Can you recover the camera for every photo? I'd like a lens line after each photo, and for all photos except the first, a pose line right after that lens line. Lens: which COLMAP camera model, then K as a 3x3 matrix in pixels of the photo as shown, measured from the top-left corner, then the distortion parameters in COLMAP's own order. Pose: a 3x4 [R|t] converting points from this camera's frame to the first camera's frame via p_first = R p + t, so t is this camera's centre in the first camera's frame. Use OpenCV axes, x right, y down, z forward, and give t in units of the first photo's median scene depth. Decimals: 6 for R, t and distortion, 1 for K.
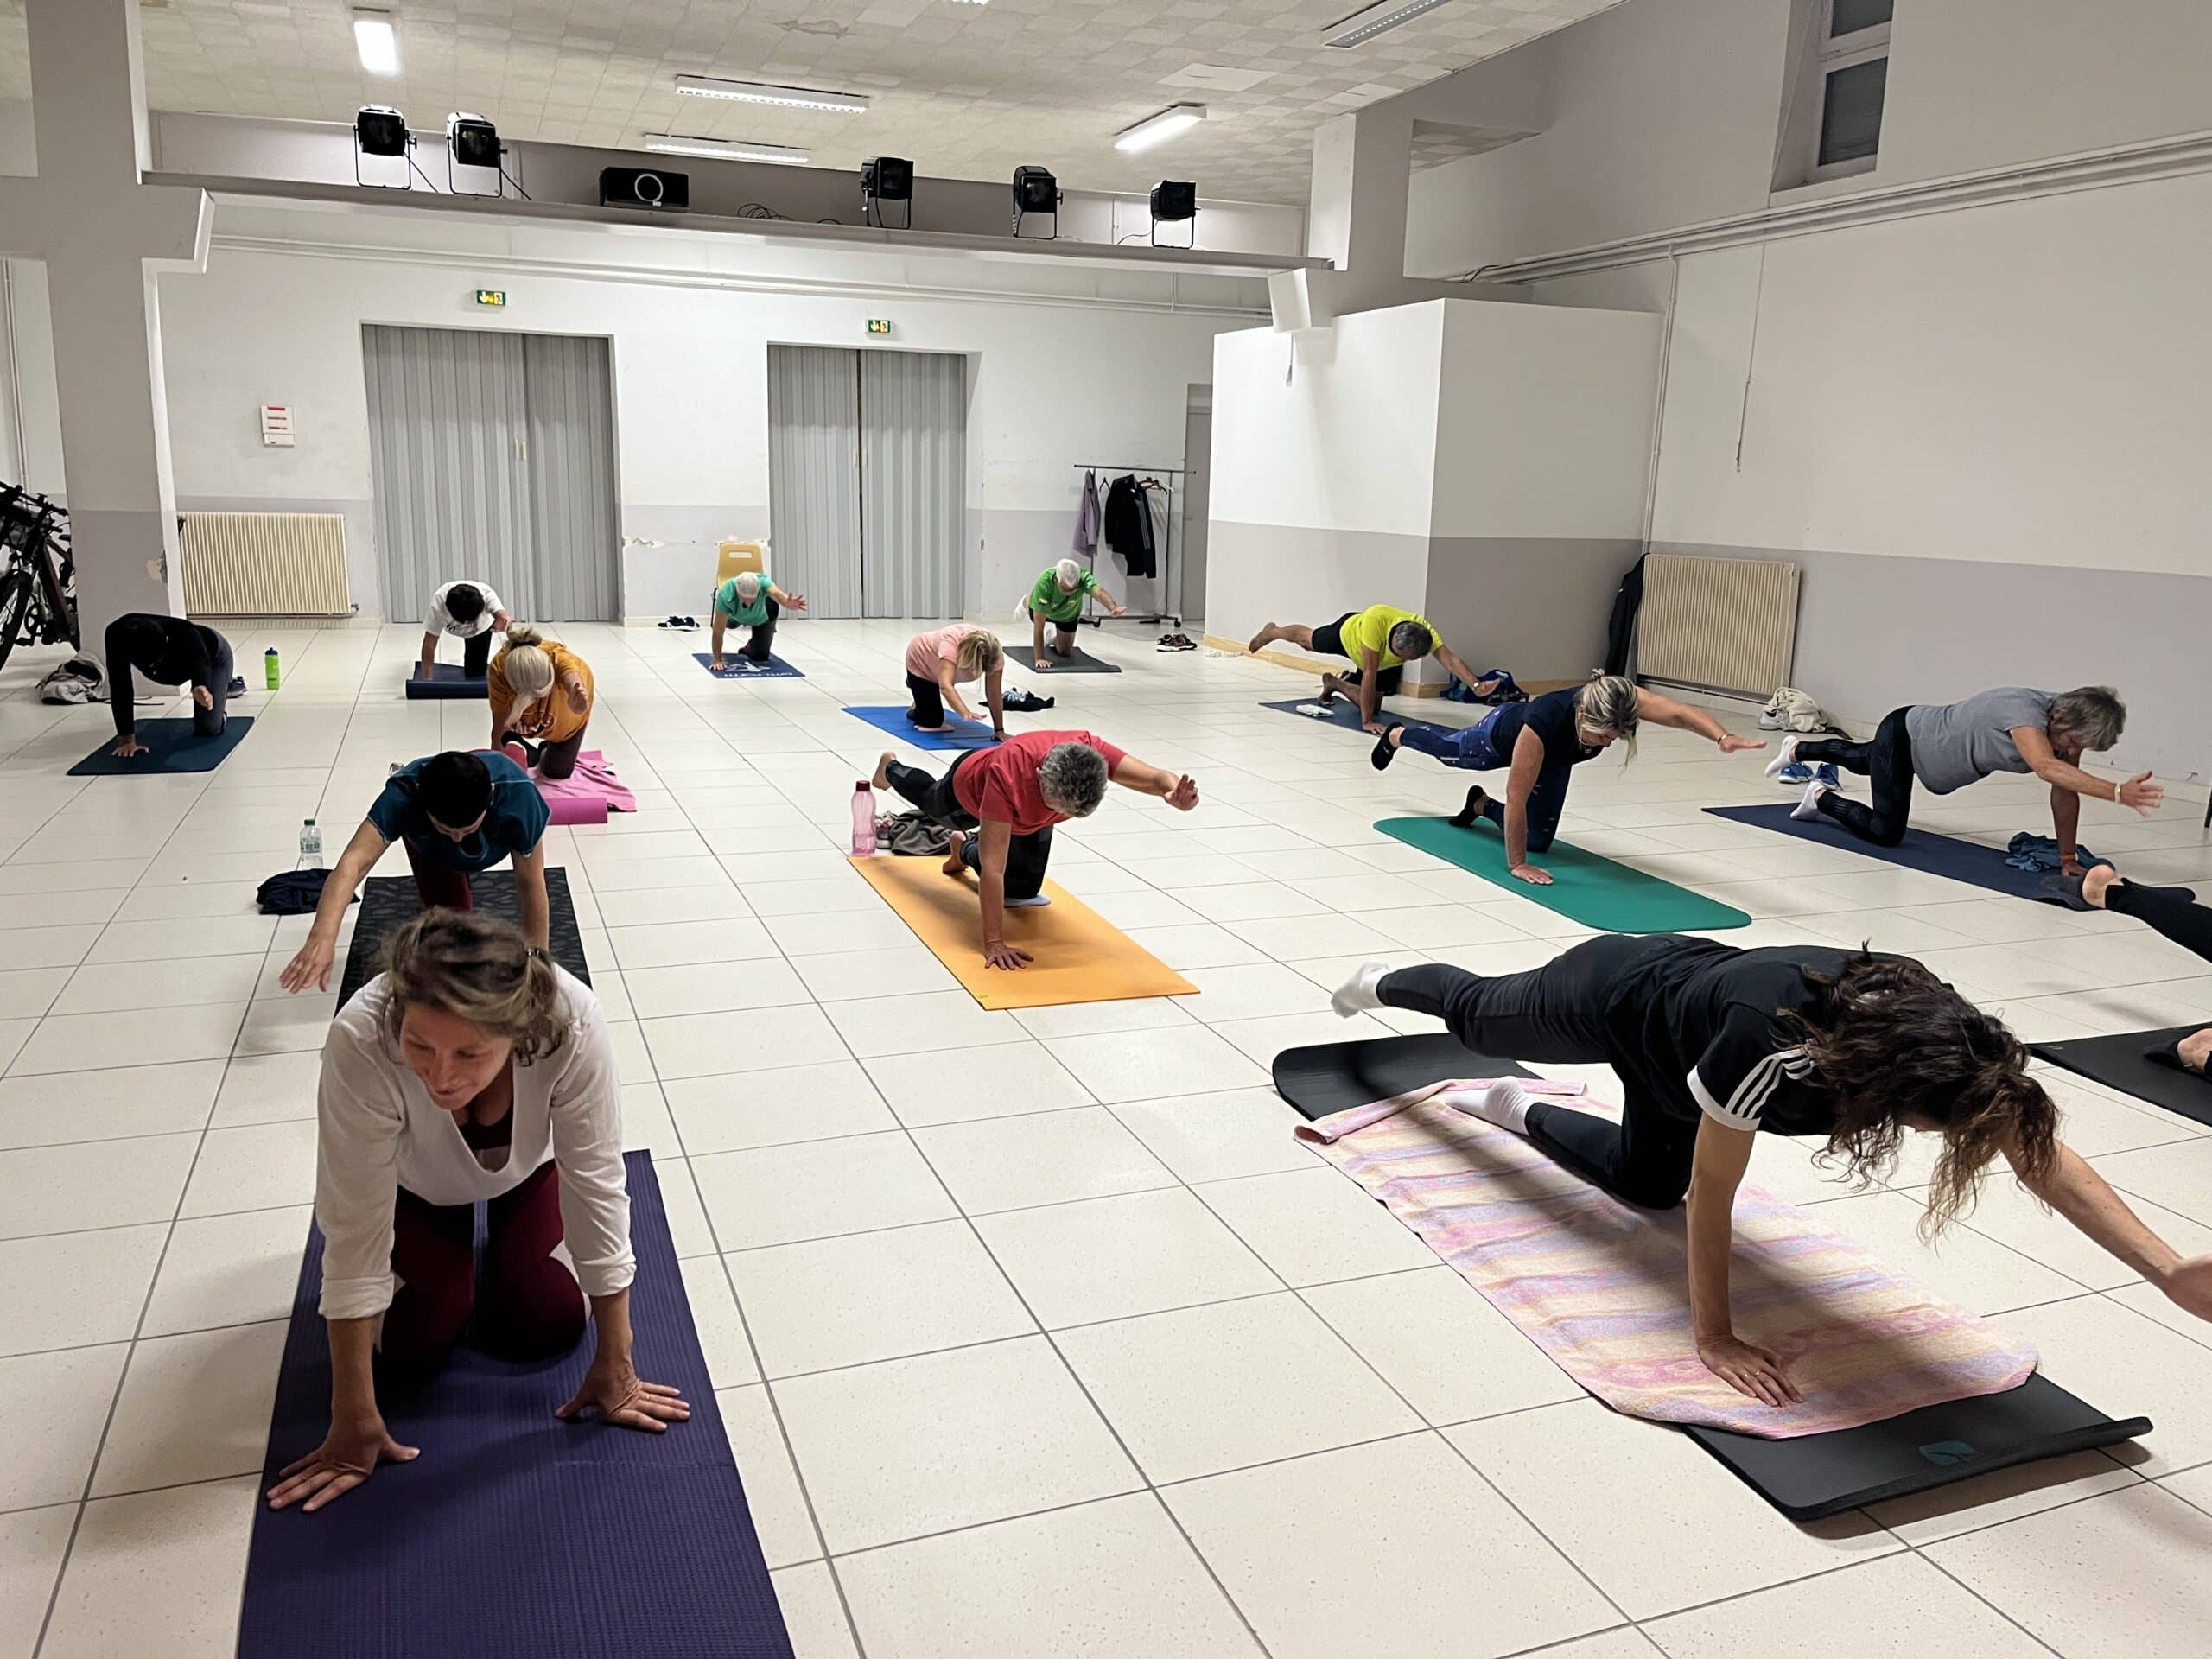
lens RADIAL K [[1674.8, 0, 1108.3], [0, 1674.8, 816.7], [0, 0, 1]] dist [0.061442, -0.073773]
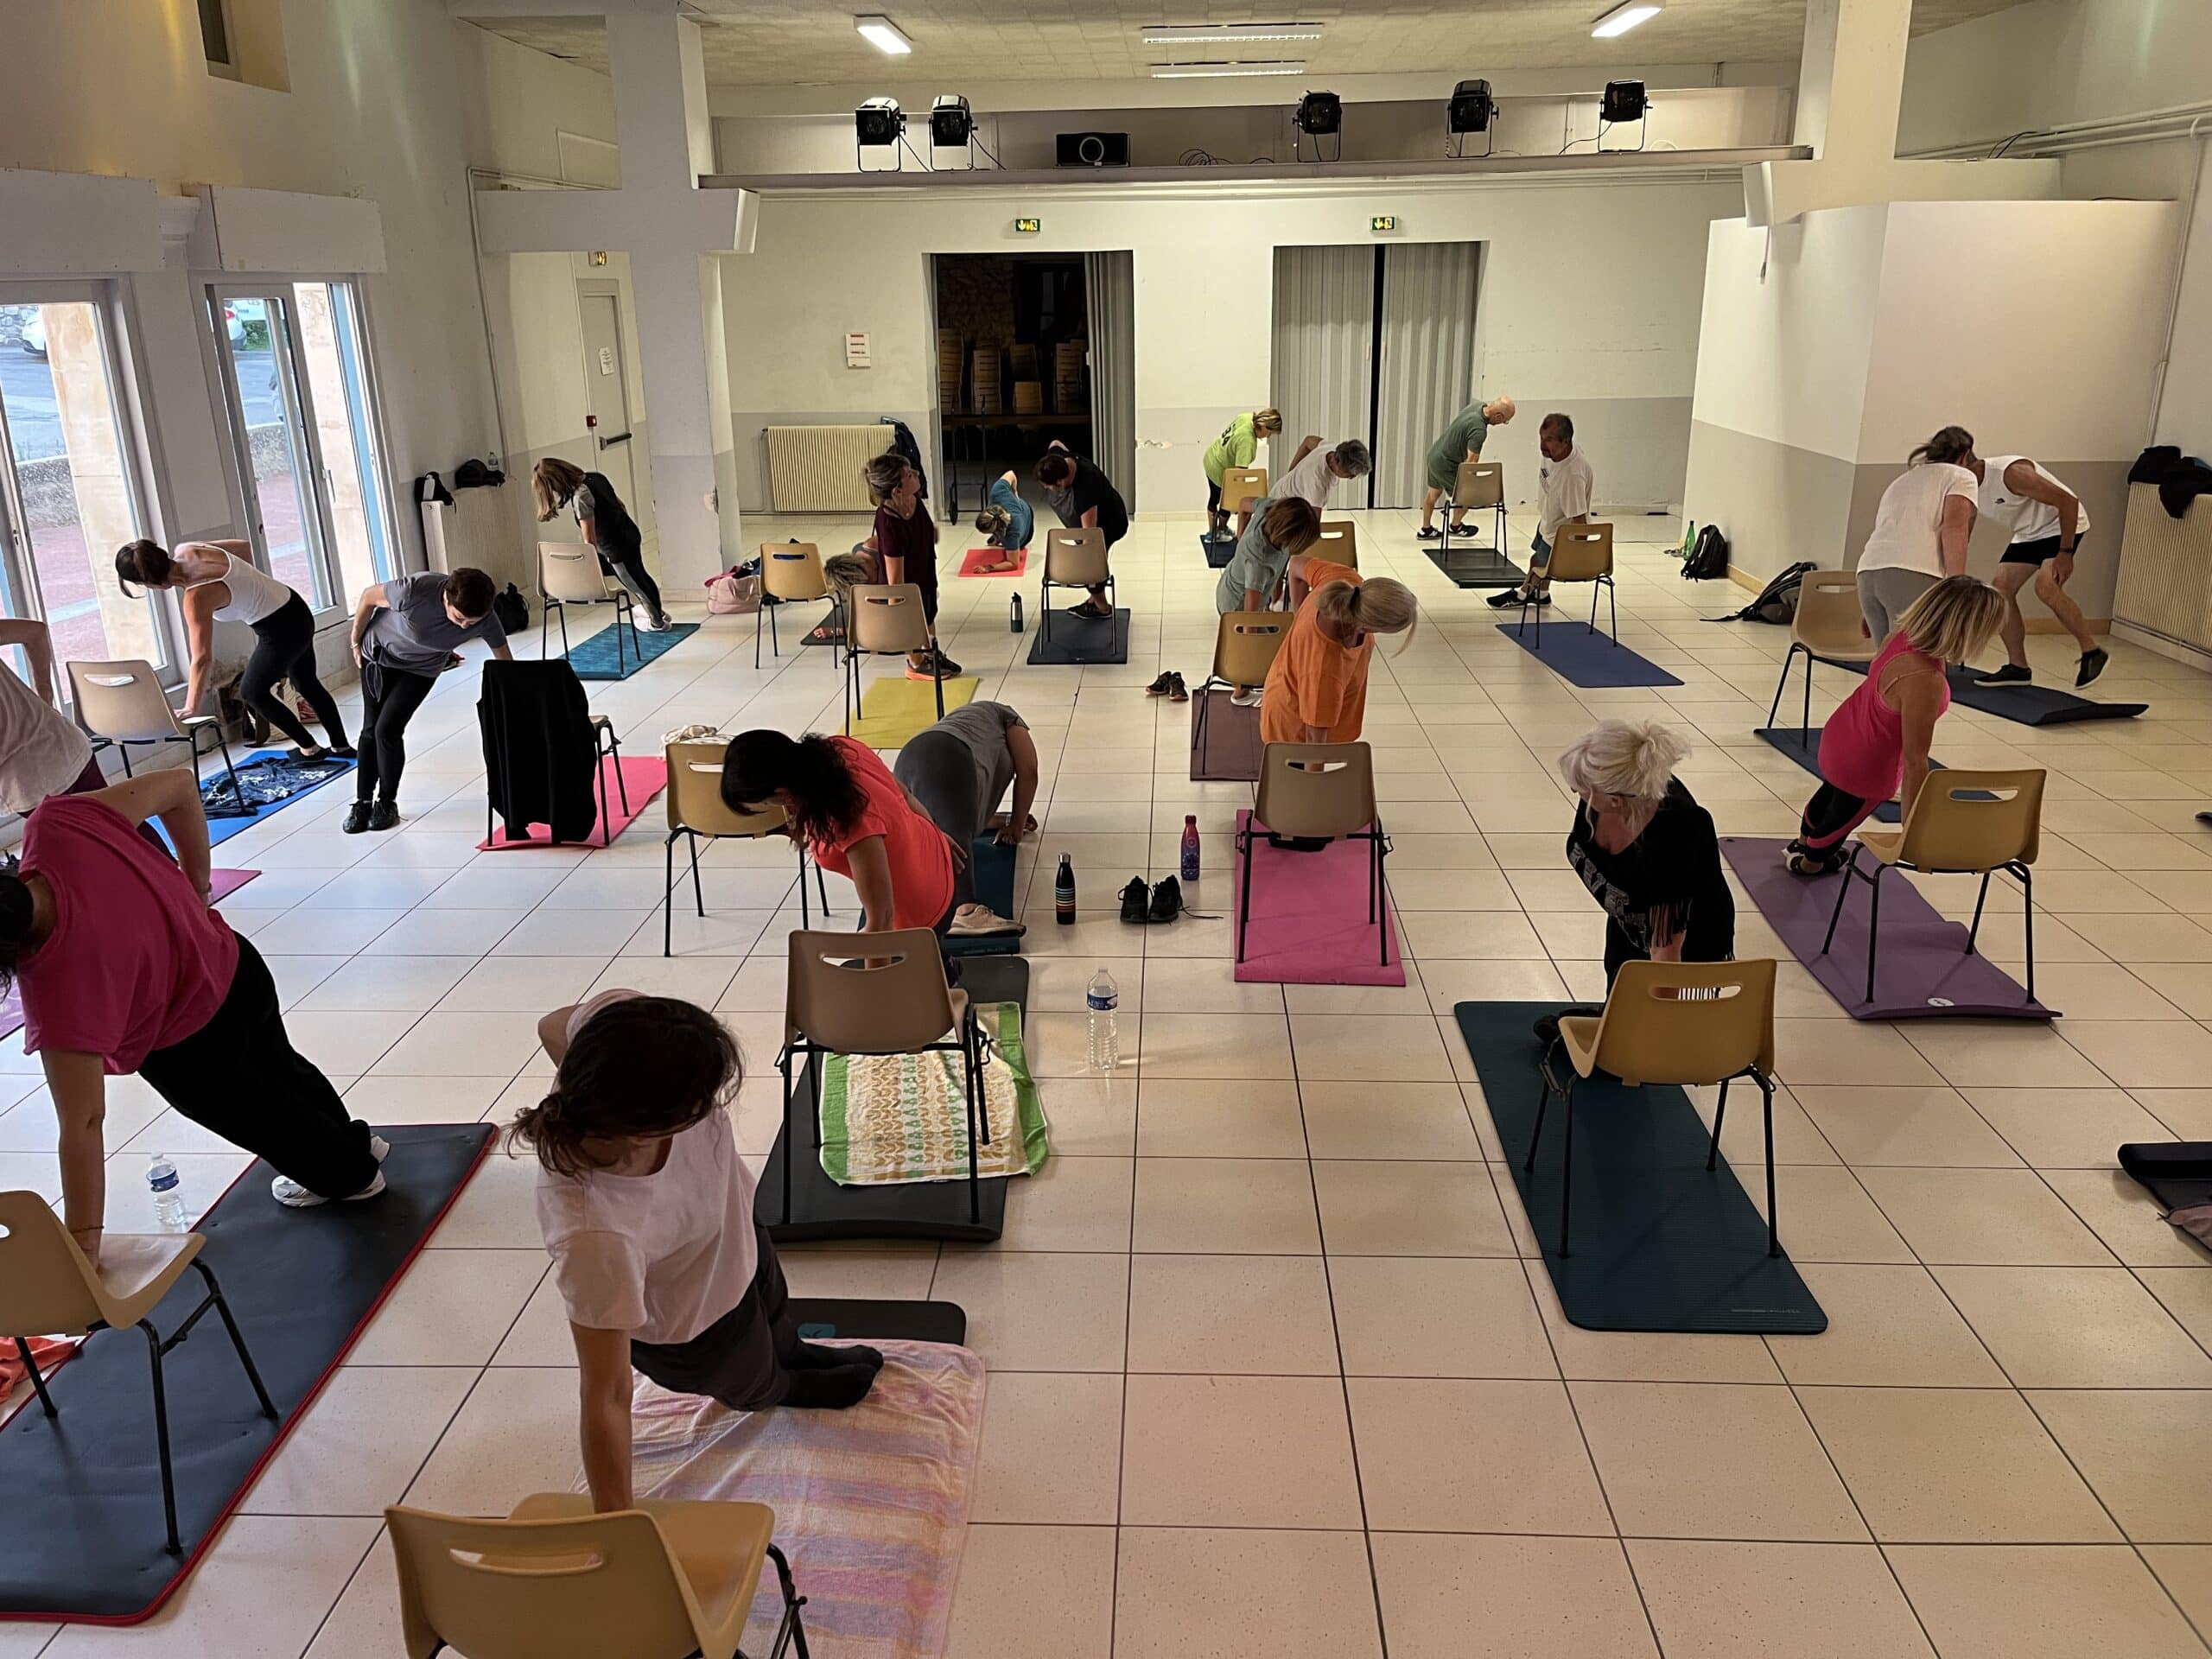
lens RADIAL K [[1674.8, 0, 1107.8], [0, 1674.8, 837.4], [0, 0, 1]] dist [0.061442, -0.073773]
pose [[0.916403, 0.090242, -0.389952, 0.181604], [-0.044690, 0.991229, 0.124367, -0.053429], [0.397755, -0.096543, 0.912398, -0.044339]]
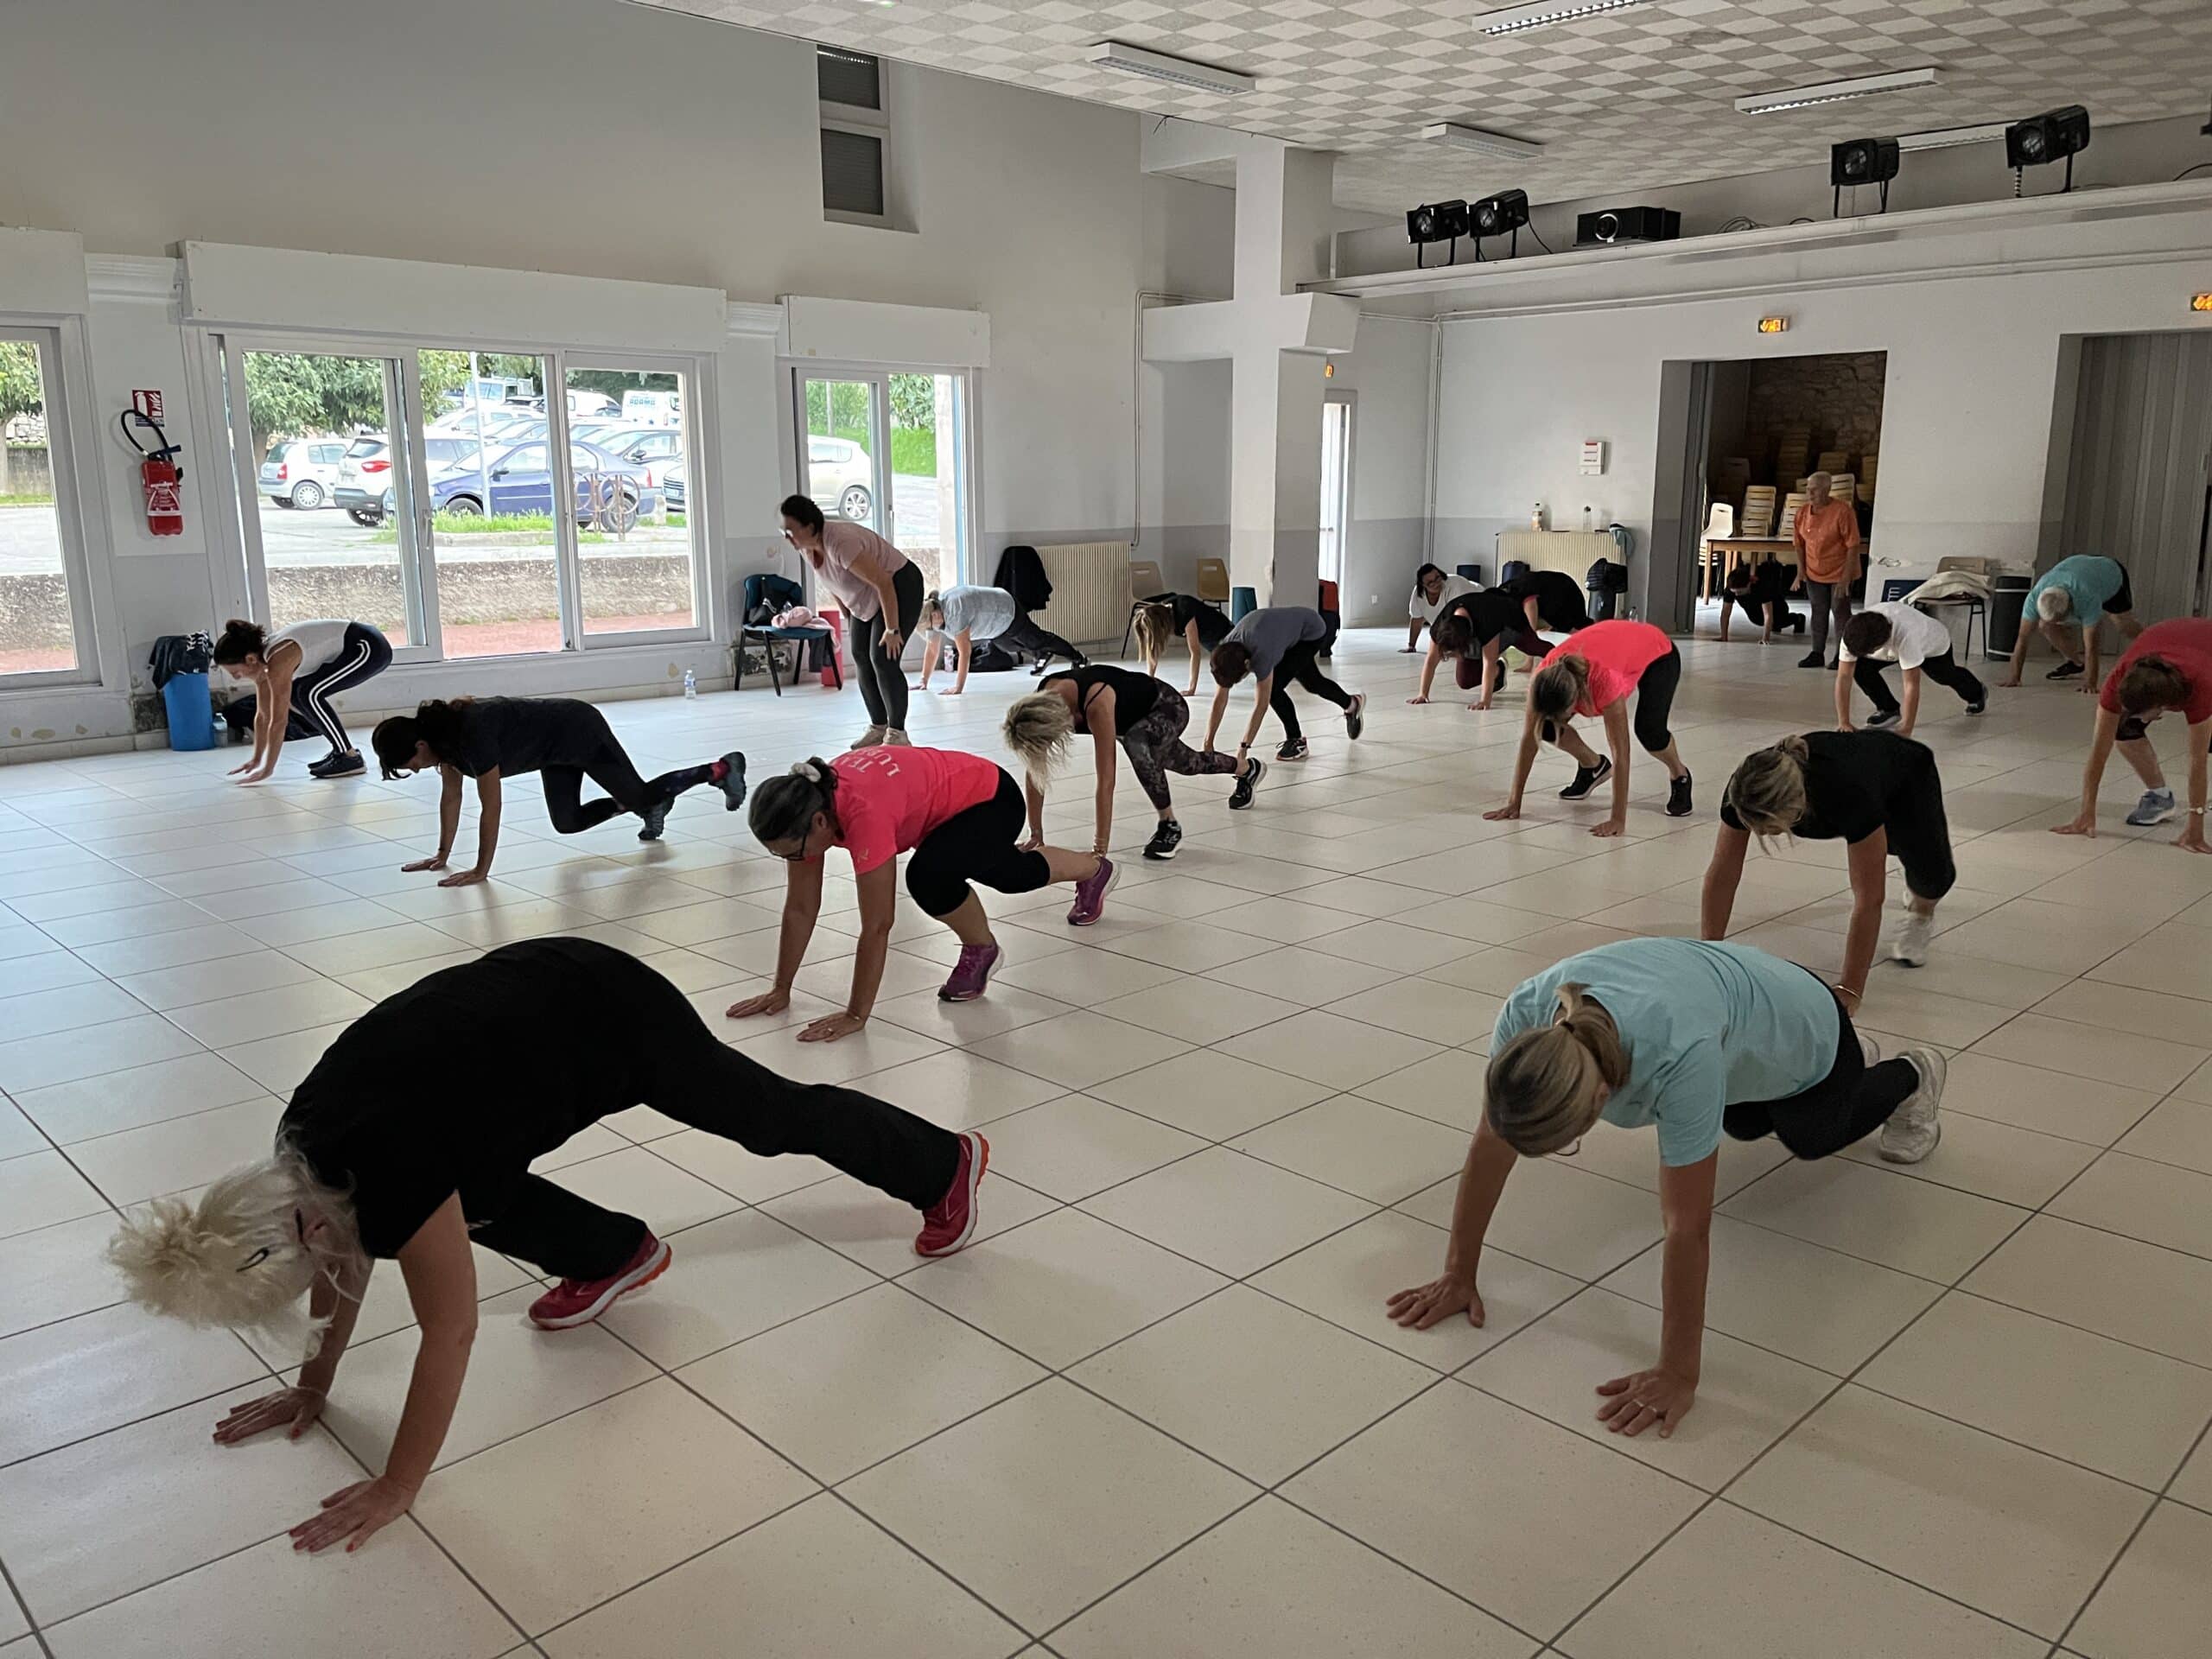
lens RADIAL K [[1674.8, 0, 1093.5], [0, 1674.8, 832.8], [0, 0, 1]] dist [0.061442, -0.073773]
pose [[0.384844, 0.164660, -0.908175, 0.552917], [-0.172105, 0.979503, 0.104661, -0.043176], [0.906794, 0.116023, 0.405295, 0.267599]]
